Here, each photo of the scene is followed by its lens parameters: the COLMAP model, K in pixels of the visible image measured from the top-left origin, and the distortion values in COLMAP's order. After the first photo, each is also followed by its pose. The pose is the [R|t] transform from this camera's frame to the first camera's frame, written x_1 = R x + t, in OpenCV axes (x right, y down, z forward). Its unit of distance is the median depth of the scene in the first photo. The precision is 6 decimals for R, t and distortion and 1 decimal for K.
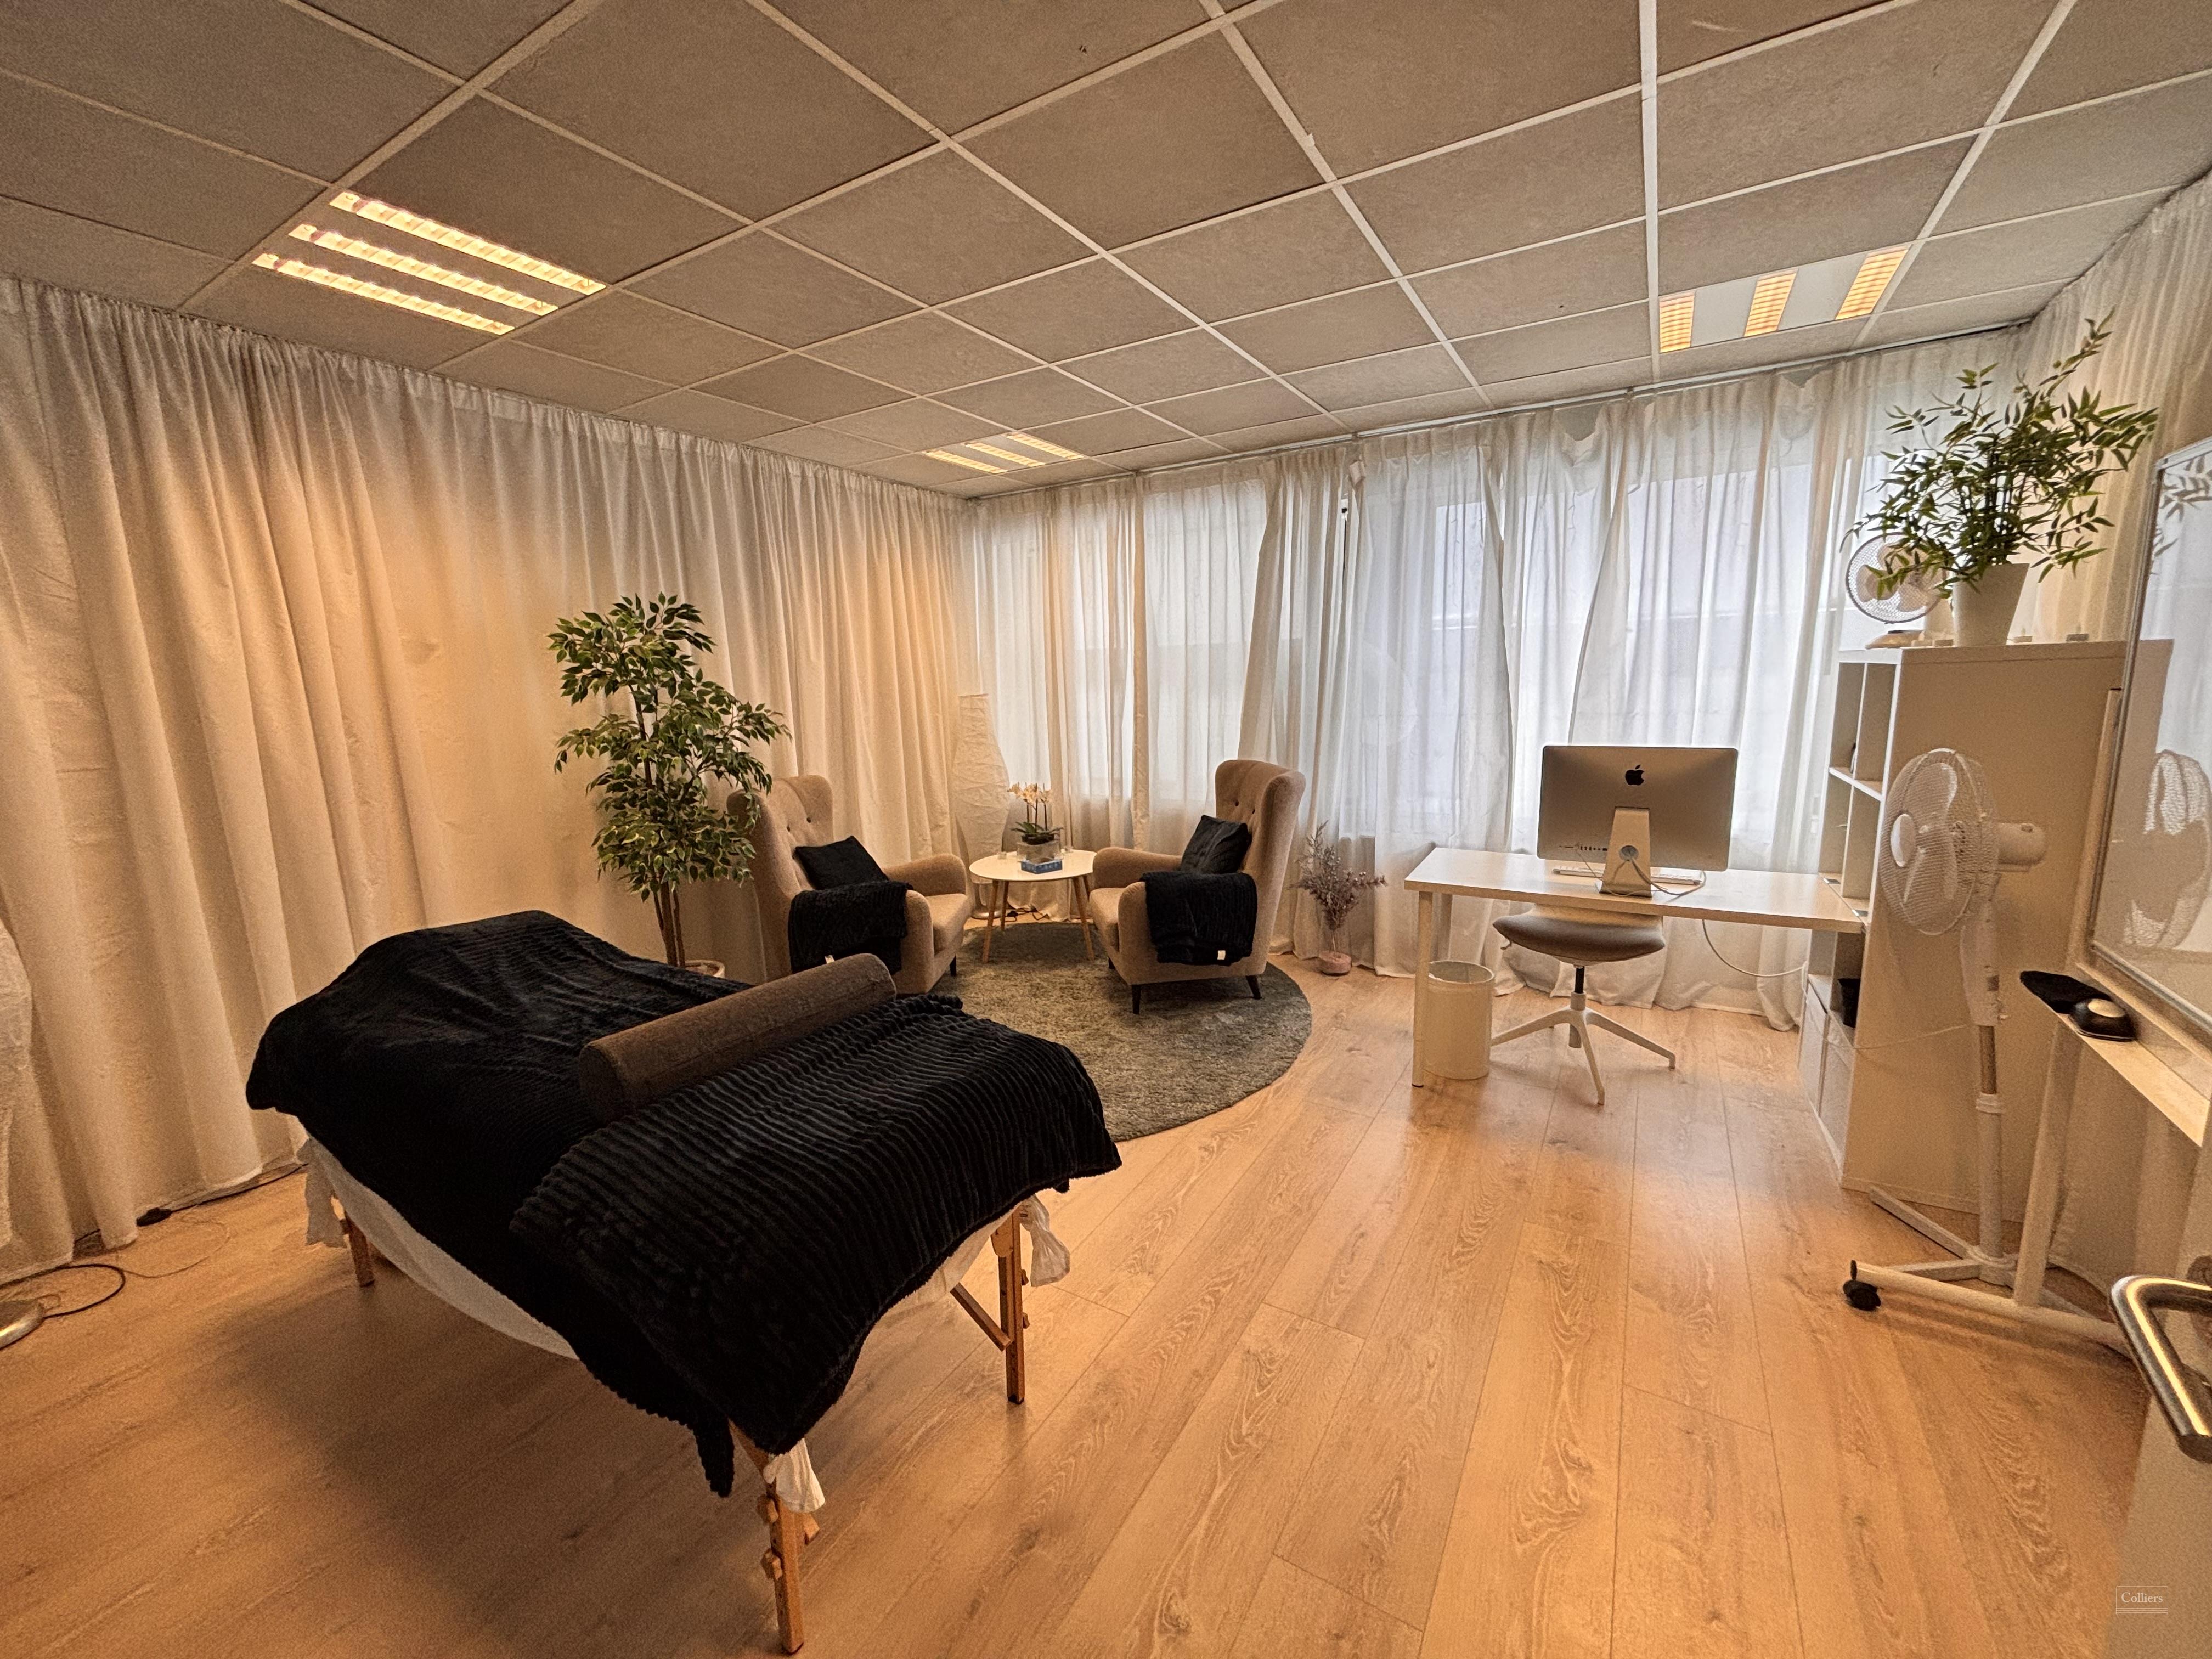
lens RADIAL K [[888.6, 0, 1105.7], [0, 888.6, 834.8], [0, 0, 1]] dist [0.002432, 0.000166]
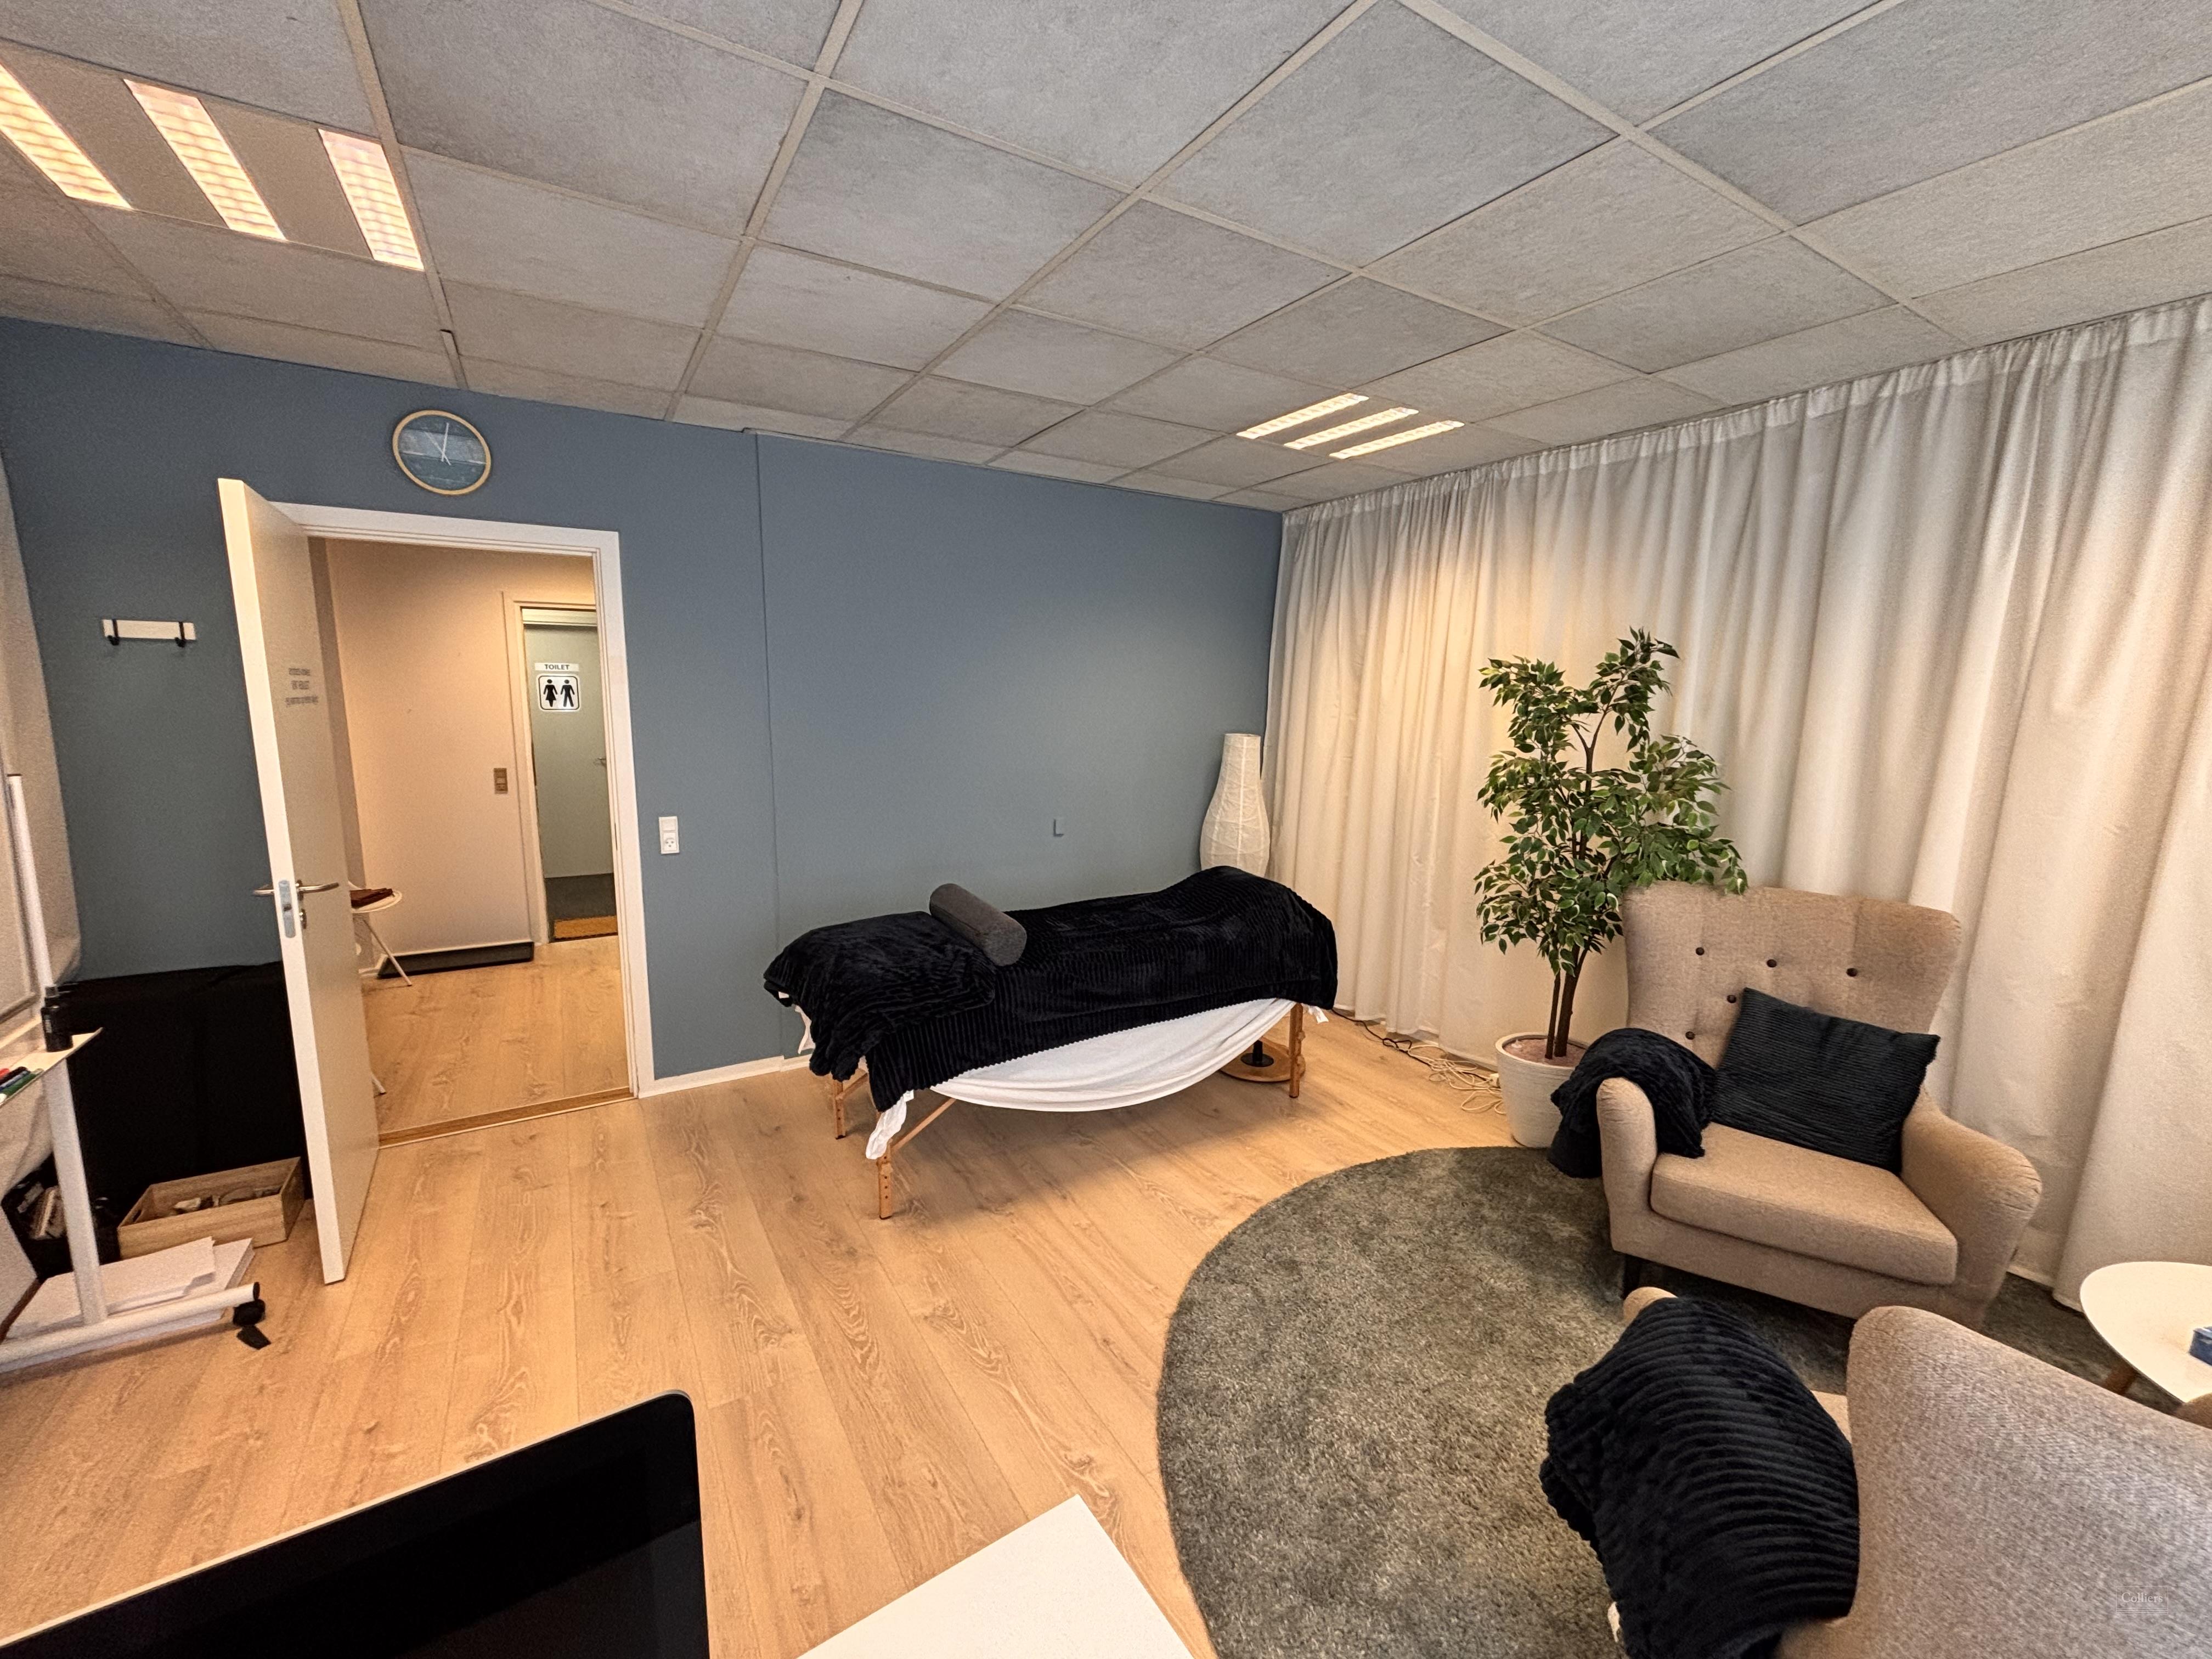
lens RADIAL K [[888.6, 0, 1103.2], [0, 888.6, 829.7], [0, 0, 1]] dist [0.002432, 0.000166]
pose [[-0.448322, 0.166498, -0.878229, 0.553368], [-0.159645, 0.951788, 0.261940, -0.251953], [0.879500, 0.257639, -0.400127, 1.037085]]
